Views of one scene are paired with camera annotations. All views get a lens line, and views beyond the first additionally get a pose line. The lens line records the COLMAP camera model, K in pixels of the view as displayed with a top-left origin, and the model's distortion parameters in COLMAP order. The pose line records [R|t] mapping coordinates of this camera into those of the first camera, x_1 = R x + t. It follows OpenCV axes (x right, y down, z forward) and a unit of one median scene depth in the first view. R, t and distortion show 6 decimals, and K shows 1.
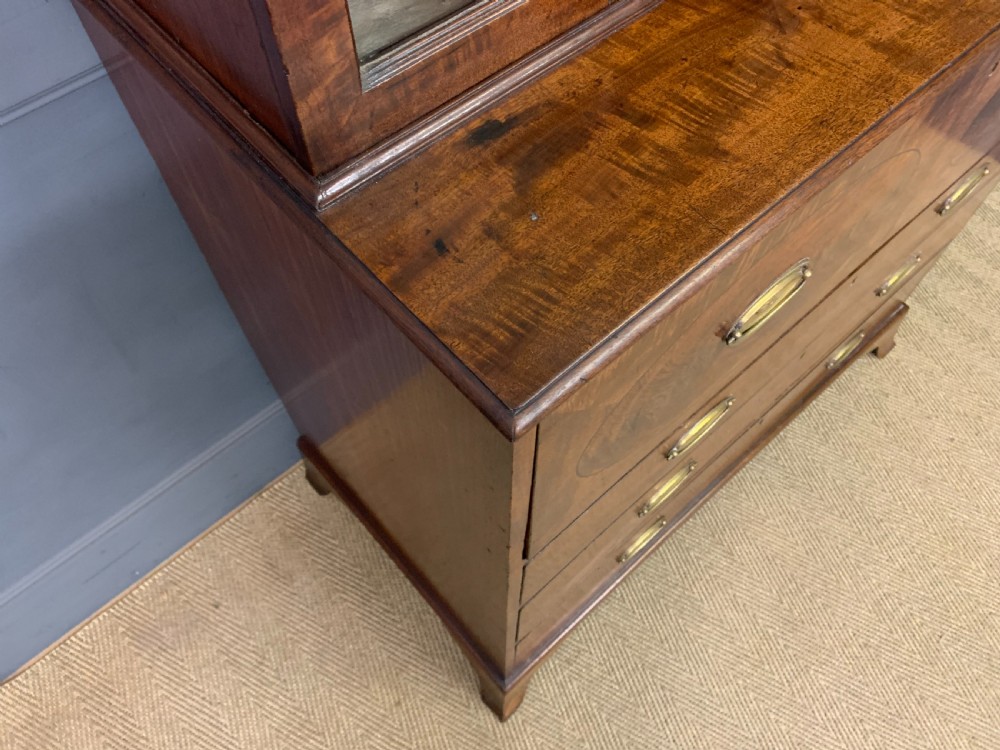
lens RADIAL K [[776.7, 0, 498.2], [0, 776.7, 373.4], [0, 0, 1]] dist [0.005645, 0.002021]
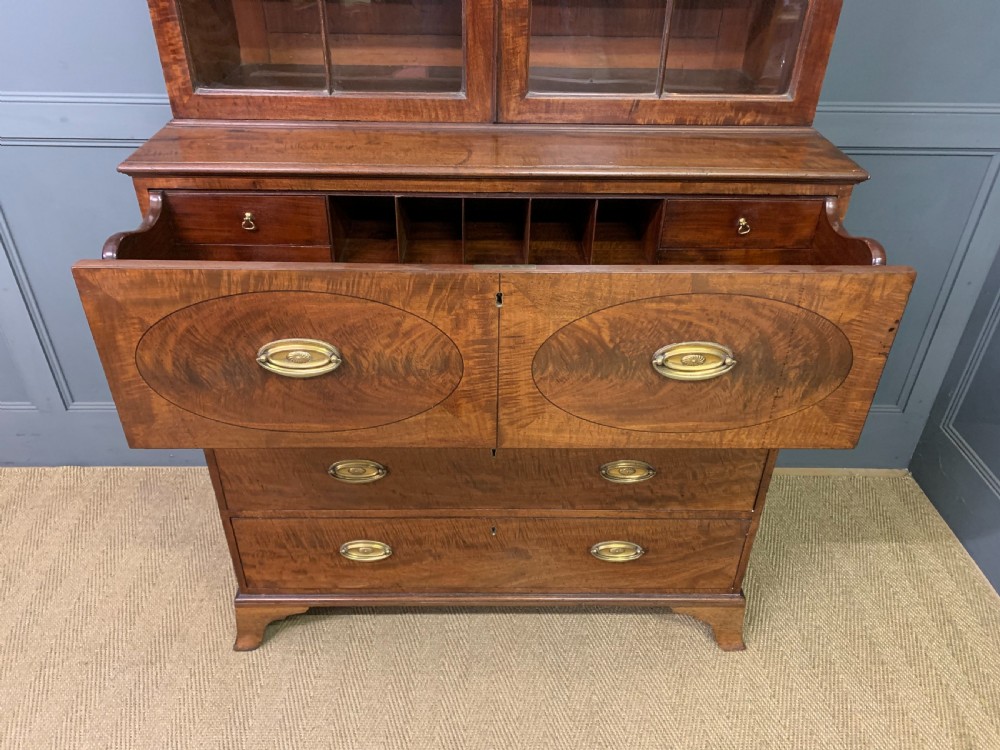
lens RADIAL K [[765.7, 0, 497.2], [0, 765.7, 382.4], [0, 0, 1]] dist [0.033421, -0.031941]
pose [[0.757376, 0.373955, -0.535294, 2.315277], [-0.573625, 0.772710, -0.271797, 0.531484], [0.311987, 0.512910, 0.799742, -0.341109]]
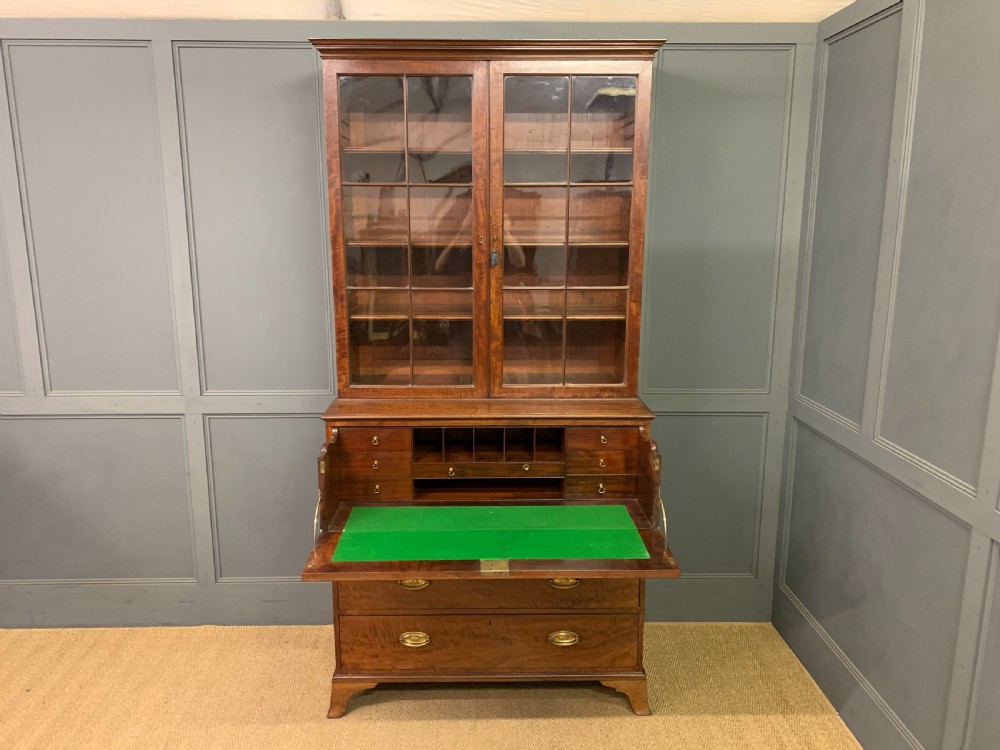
lens RADIAL K [[761.3, 0, 491.9], [0, 761.3, 360.7], [0, 0, 1]] dist [0.051329, -0.070523]
pose [[0.758724, 0.117459, -0.640735, 4.099889], [-0.565038, 0.608115, -0.557609, 2.034949], [0.324144, 0.785111, 0.527760, -1.814162]]
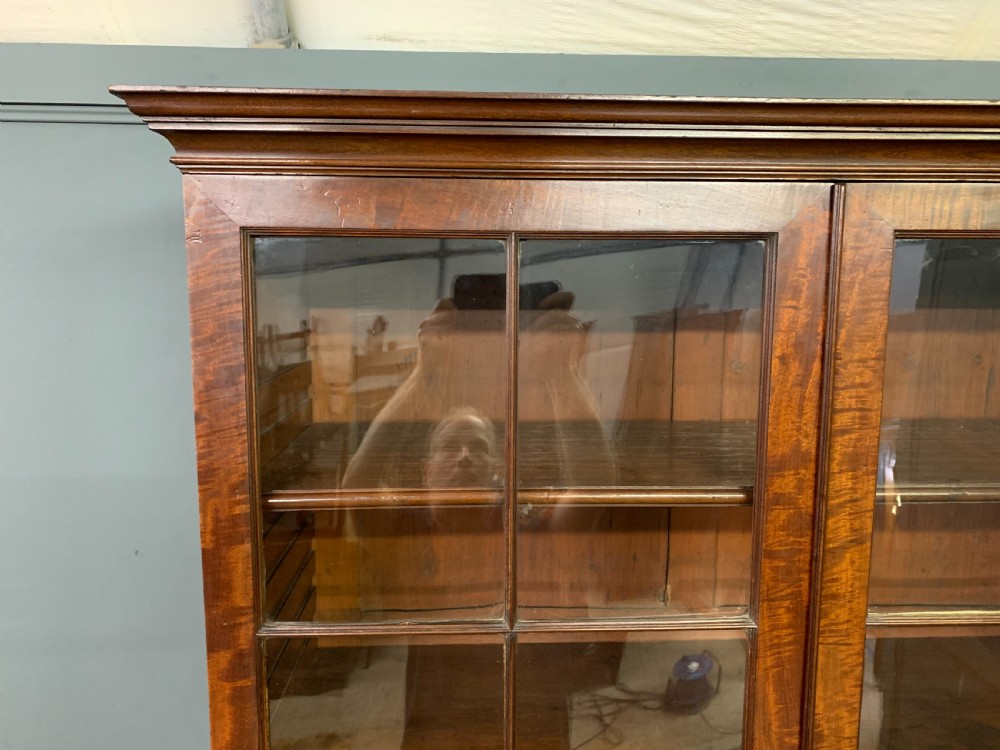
lens RADIAL K [[760.9, 0, 487.8], [0, 760.9, 373.6], [0, 0, 1]] dist [0.052747, -0.073596]
pose [[0.775020, 0.077087, -0.627218, 0.974691], [-0.551482, 0.567141, -0.611734, -0.676424], [0.308564, 0.820005, 0.482058, -1.250490]]
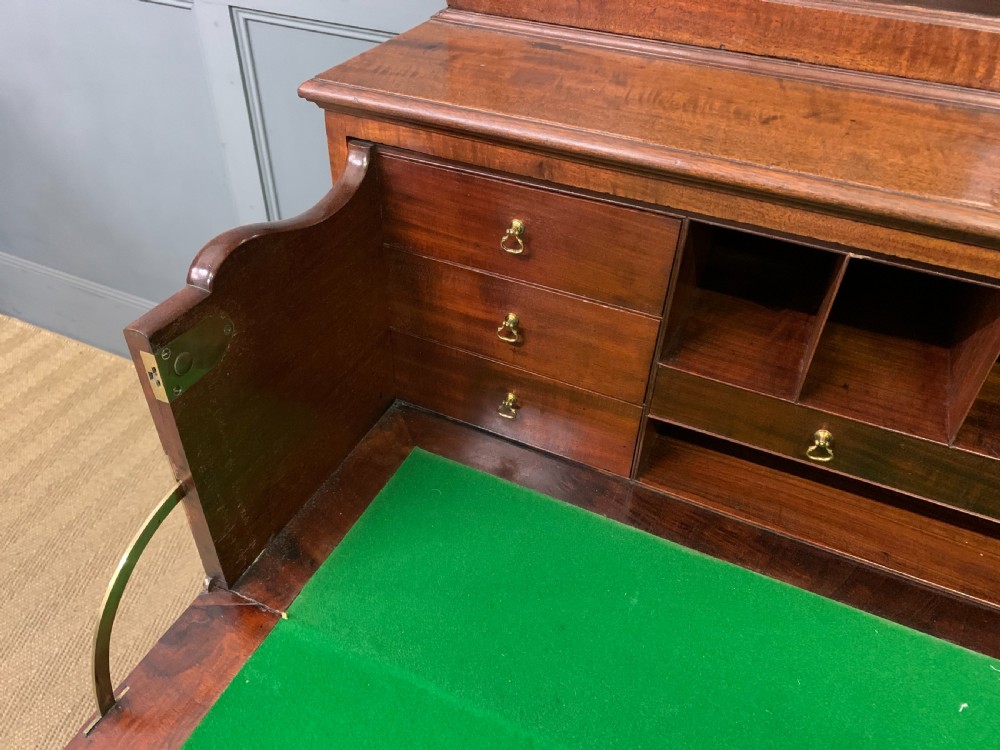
lens RADIAL K [[765.7, 0, 497.2], [0, 765.7, 382.4], [0, 0, 1]] dist [0.033421, -0.031941]
pose [[0.396791, 0.587627, -0.705161, 1.206931], [-0.810290, 0.585171, 0.031690, 0.049699], [0.431262, 0.558811, 0.708339, 0.358948]]
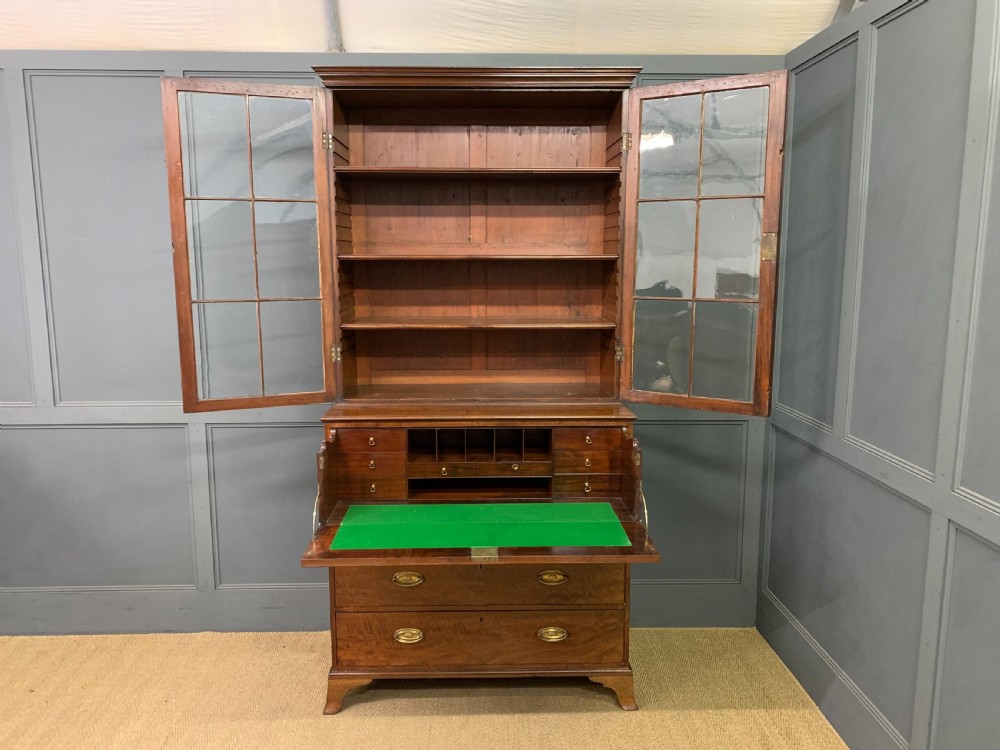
lens RADIAL K [[761.3, 0, 491.9], [0, 761.3, 360.7], [0, 0, 1]] dist [0.051329, -0.070523]
pose [[0.762416, 0.081673, -0.641913, 4.347245], [-0.560467, 0.579157, -0.591992, 2.332969], [0.323419, 0.811114, 0.487334, -1.755251]]
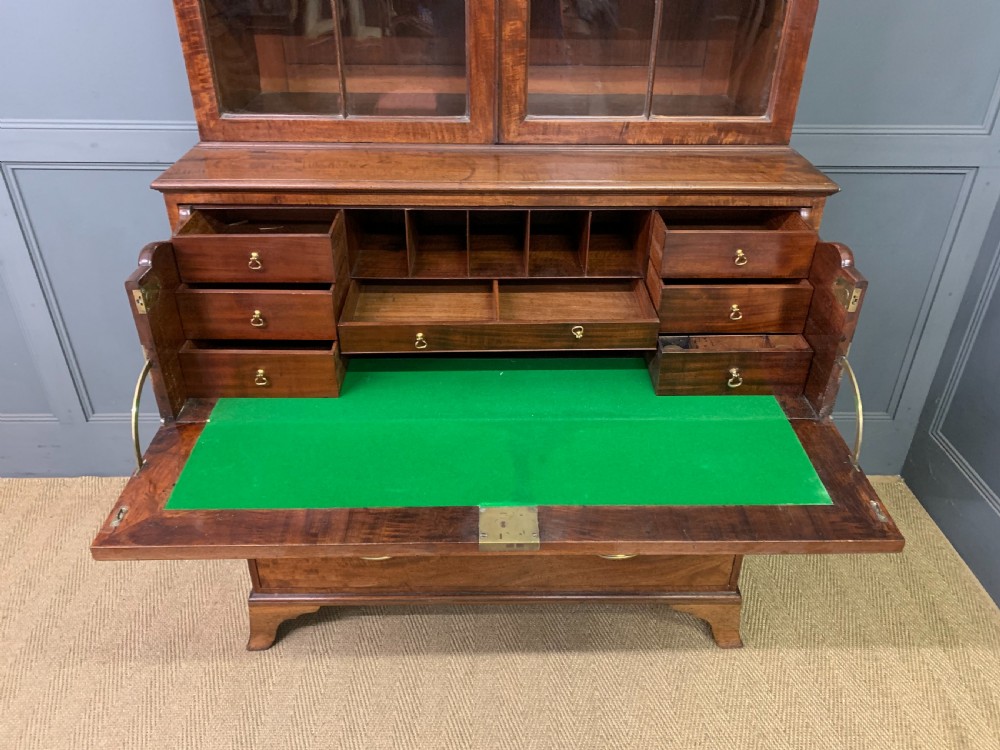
lens RADIAL K [[766.6, 0, 502.9], [0, 766.6, 368.6], [0, 0, 1]] dist [0.034060, -0.036298]
pose [[0.758851, 0.341546, -0.554519, 2.454020], [-0.569697, 0.760708, -0.311077, 0.643272], [0.315580, 0.551969, 0.771841, -0.428764]]
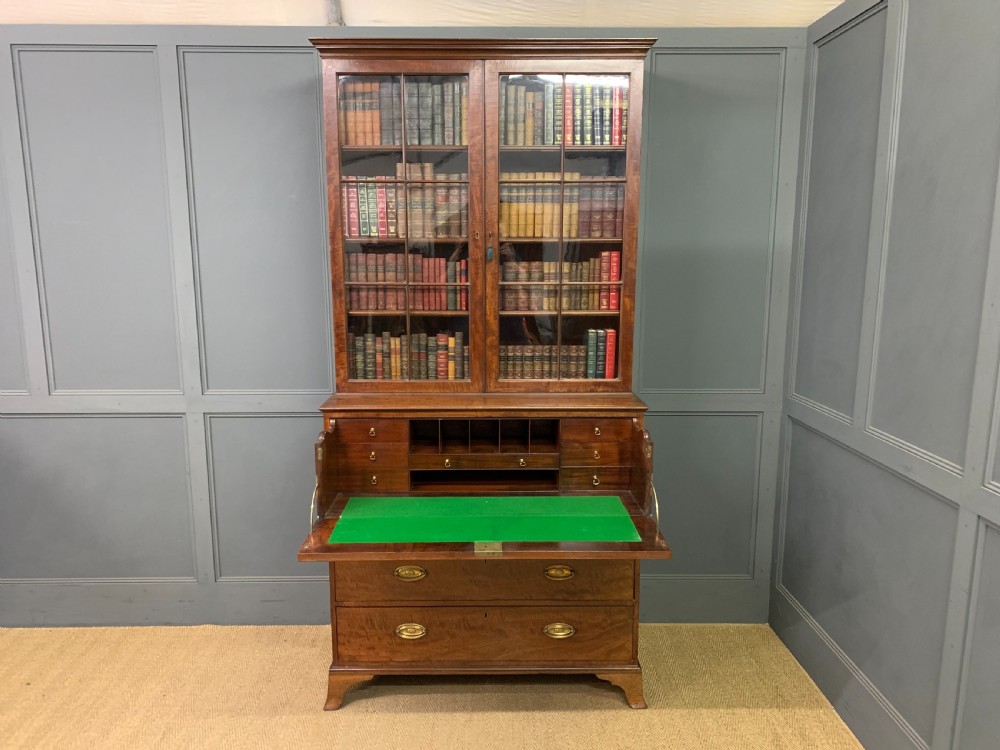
lens RADIAL K [[761.1, 0, 492.4], [0, 761.1, 375.8], [0, 0, 1]] dist [0.056223, -0.080077]
pose [[0.754416, 0.102418, -0.648357, 4.234357], [-0.568929, 0.594667, -0.568058, 2.208540], [0.327377, 0.797422, 0.506896, -1.613008]]
